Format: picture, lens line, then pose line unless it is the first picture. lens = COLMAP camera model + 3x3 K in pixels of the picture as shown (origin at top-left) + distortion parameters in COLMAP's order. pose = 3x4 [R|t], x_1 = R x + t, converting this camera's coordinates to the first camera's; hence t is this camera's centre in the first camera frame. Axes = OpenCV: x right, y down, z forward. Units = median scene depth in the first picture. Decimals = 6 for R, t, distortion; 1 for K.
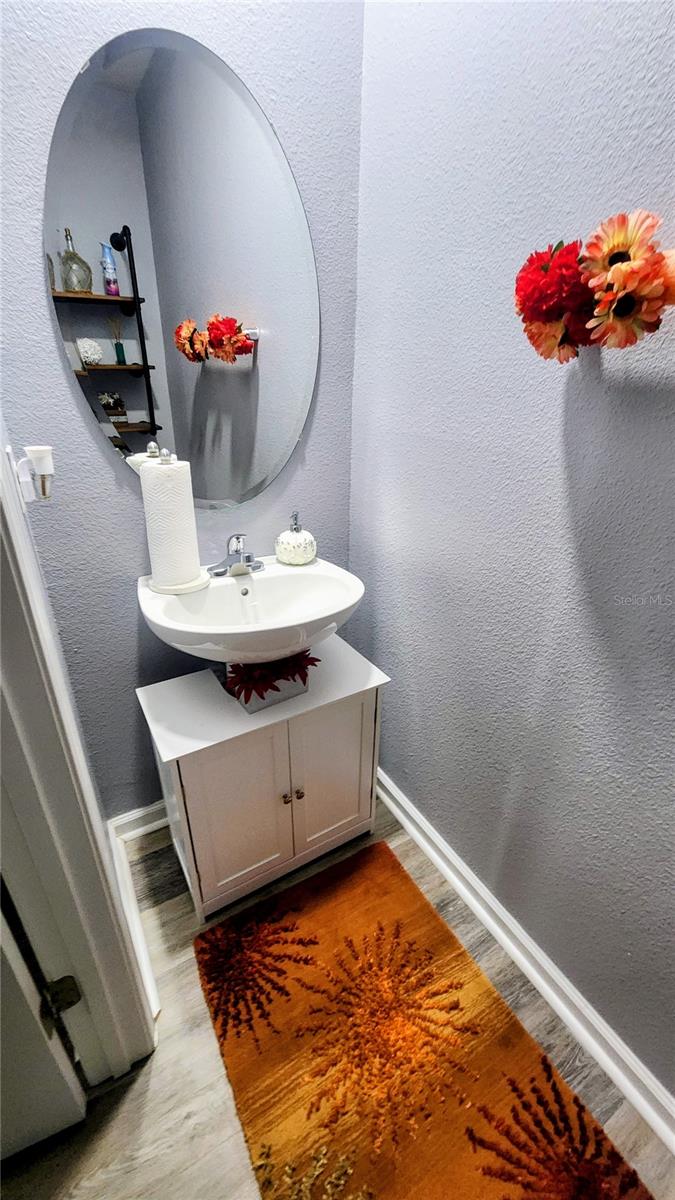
lens RADIAL K [[463.4, 0, 337.5], [0, 463.4, 600.0], [0, 0, 1]] dist [-0.001863, -0.000202]
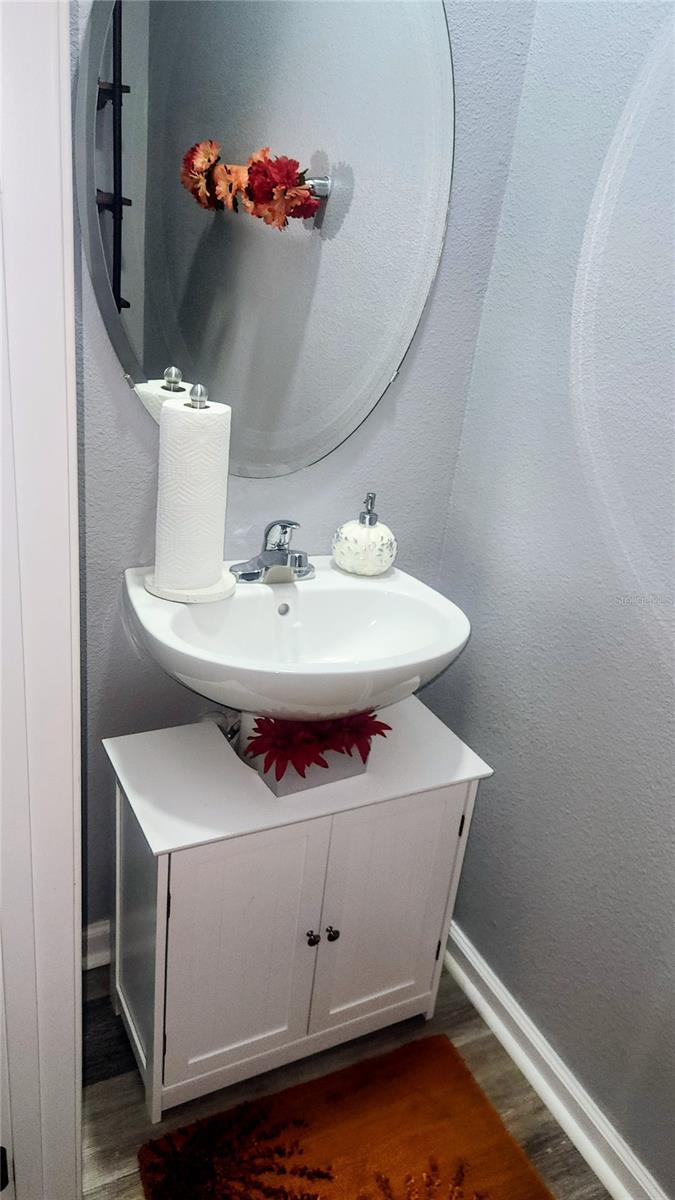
lens RADIAL K [[860.9, 0, 337.5], [0, 860.9, 600.0], [0, 0, 1]] dist [0.090267, -0.101229]
pose [[0.993203, 0.115231, -0.016423, -0.108149], [-0.115462, 0.993215, -0.013886, -0.022630], [0.014711, 0.015688, 0.999769, -0.208009]]
